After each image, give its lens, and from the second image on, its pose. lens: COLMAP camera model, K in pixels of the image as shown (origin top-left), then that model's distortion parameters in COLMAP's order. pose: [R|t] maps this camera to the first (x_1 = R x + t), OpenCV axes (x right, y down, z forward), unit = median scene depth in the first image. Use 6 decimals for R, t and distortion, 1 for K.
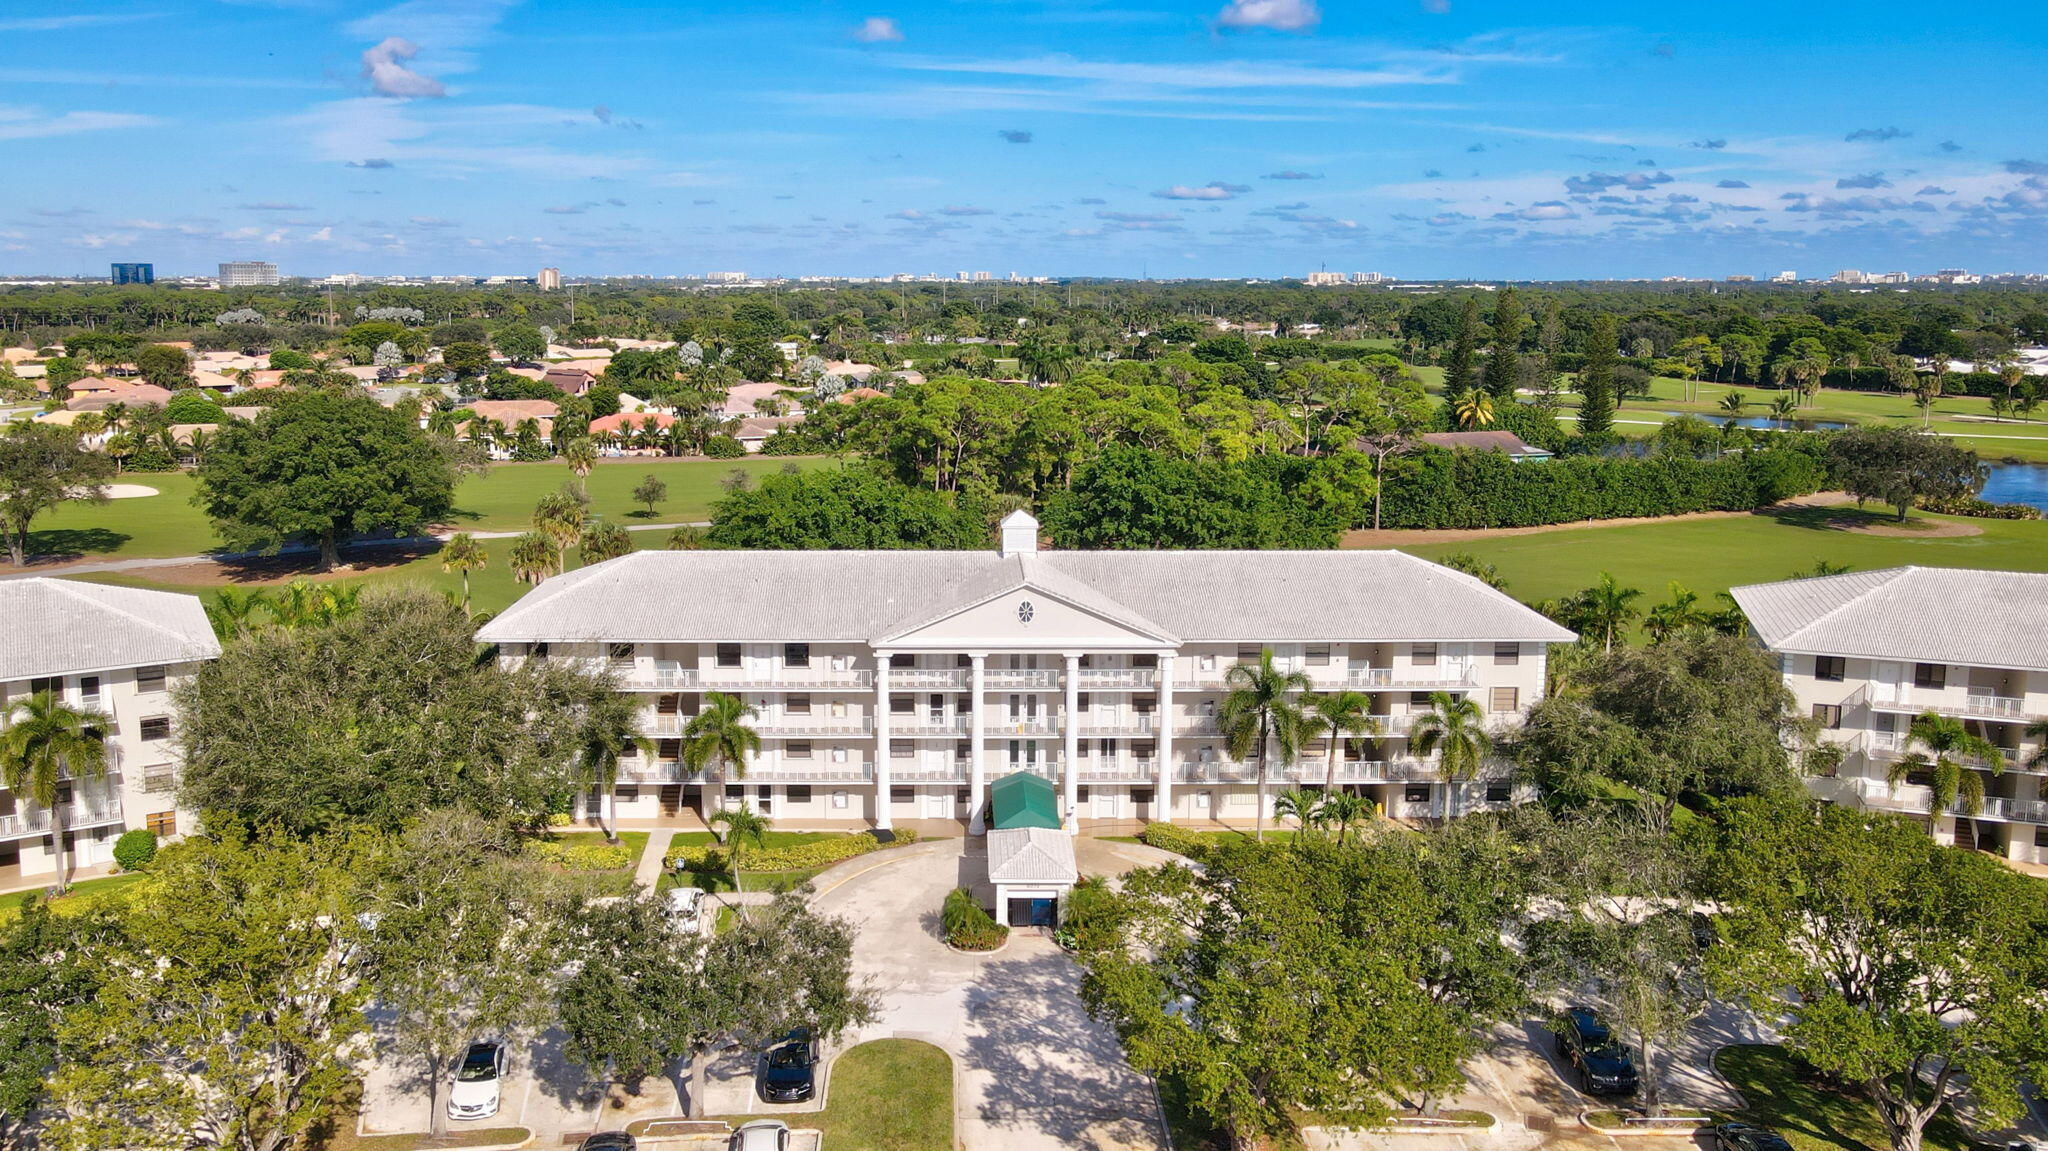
lens RADIAL K [[1565.2, 0, 961.5], [0, 1565.2, 511.5], [0, 0, 1]] dist [-0.030684, 0.073683]
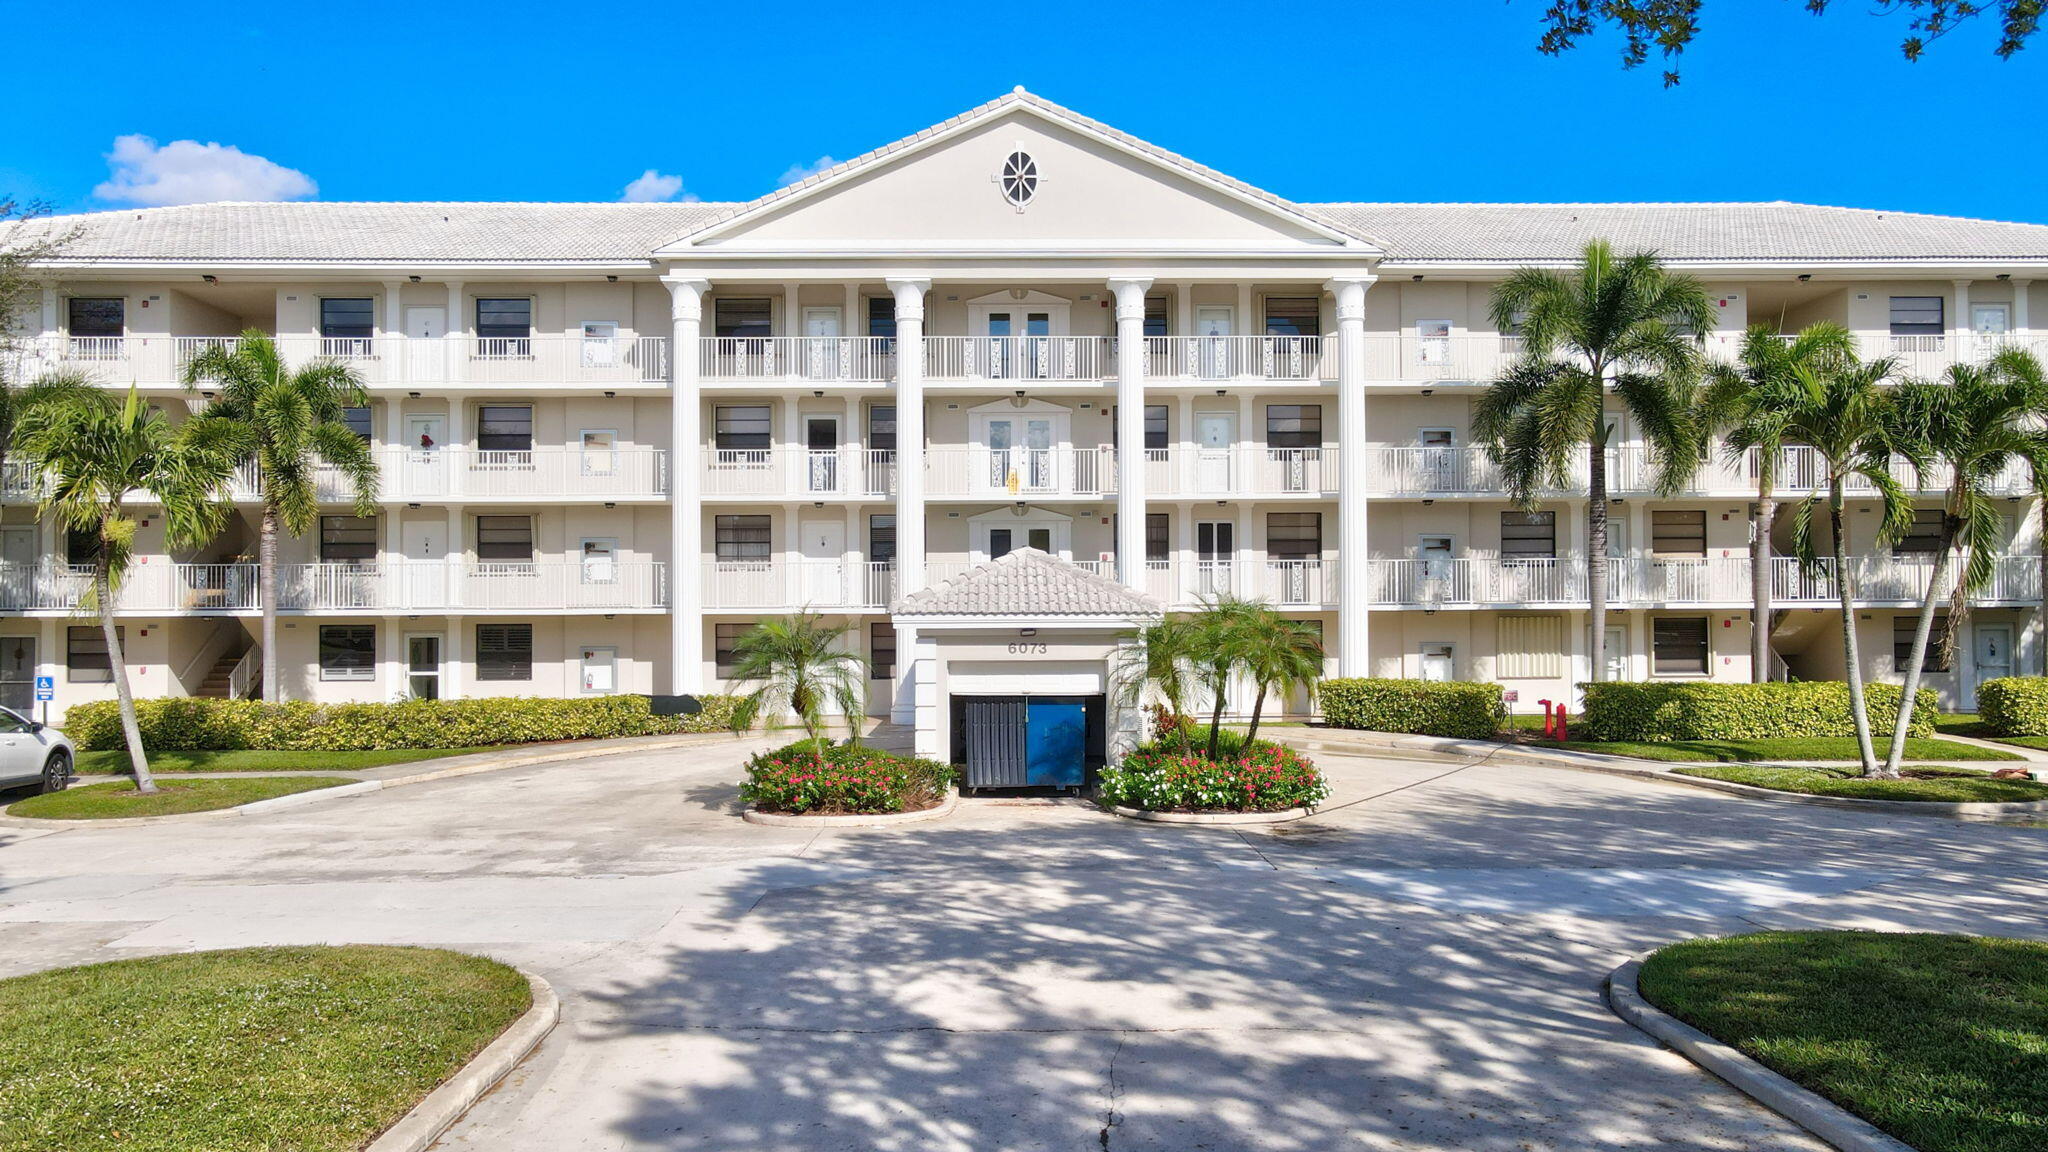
lens RADIAL K [[1546.8, 0, 1024.0], [0, 1546.8, 576.0], [0, 0, 1]] dist [-0.040941, 0.080465]
pose [[0.999885, -0.003685, 0.014681, 0.034386], [0.006318, 0.982982, -0.183596, 0.240575], [-0.013755, 0.183668, 0.982892, 0.583172]]
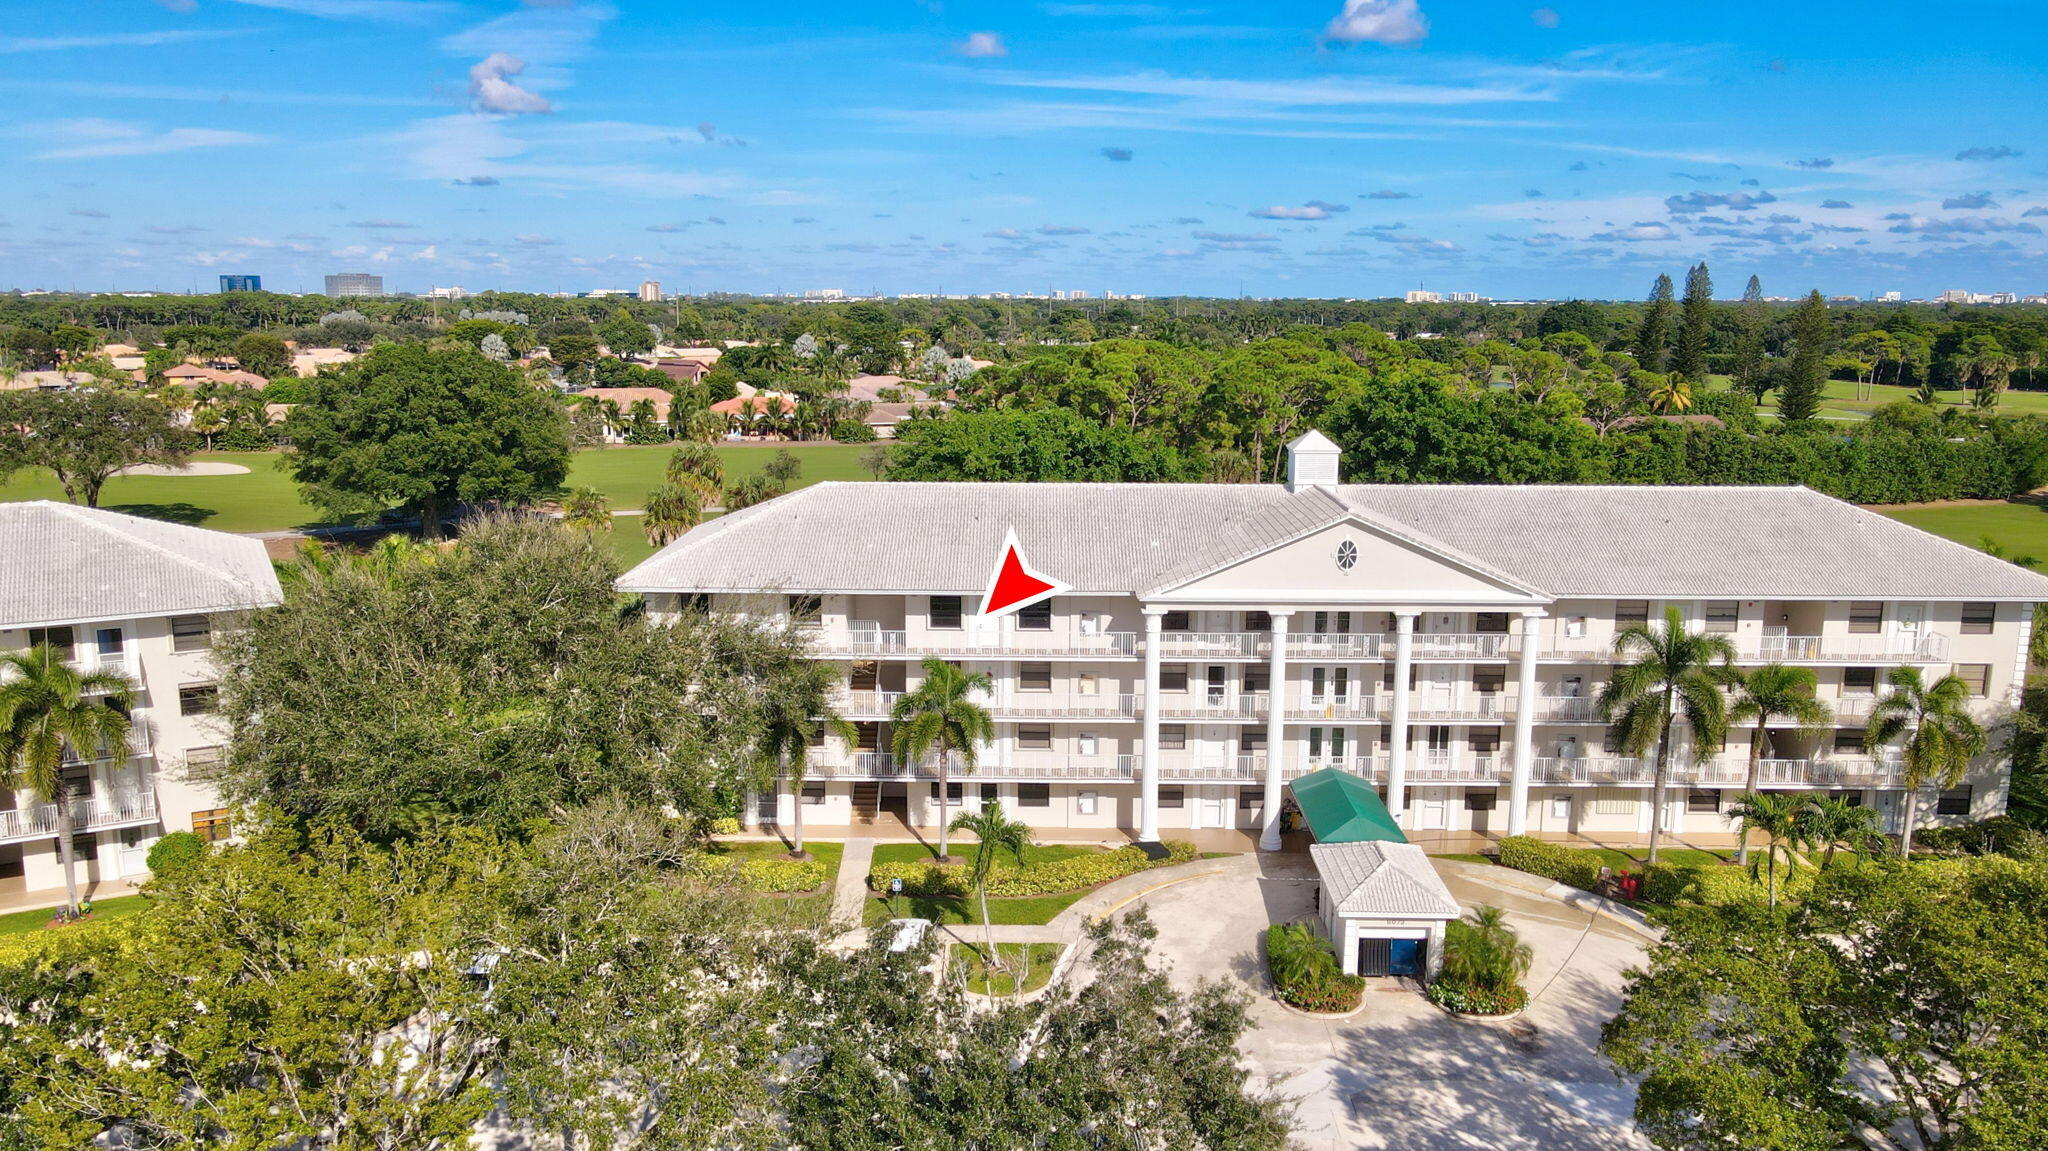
lens RADIAL K [[1546.8, 0, 1024.0], [0, 1546.8, 575.5], [0, 0, 1]] dist [-0.040941, 0.080465]
pose [[0.999780, 0.007055, -0.019747, -0.095650], [-0.006470, 0.999543, 0.029543, 0.051065], [0.019947, -0.029409, 0.999368, 0.247725]]
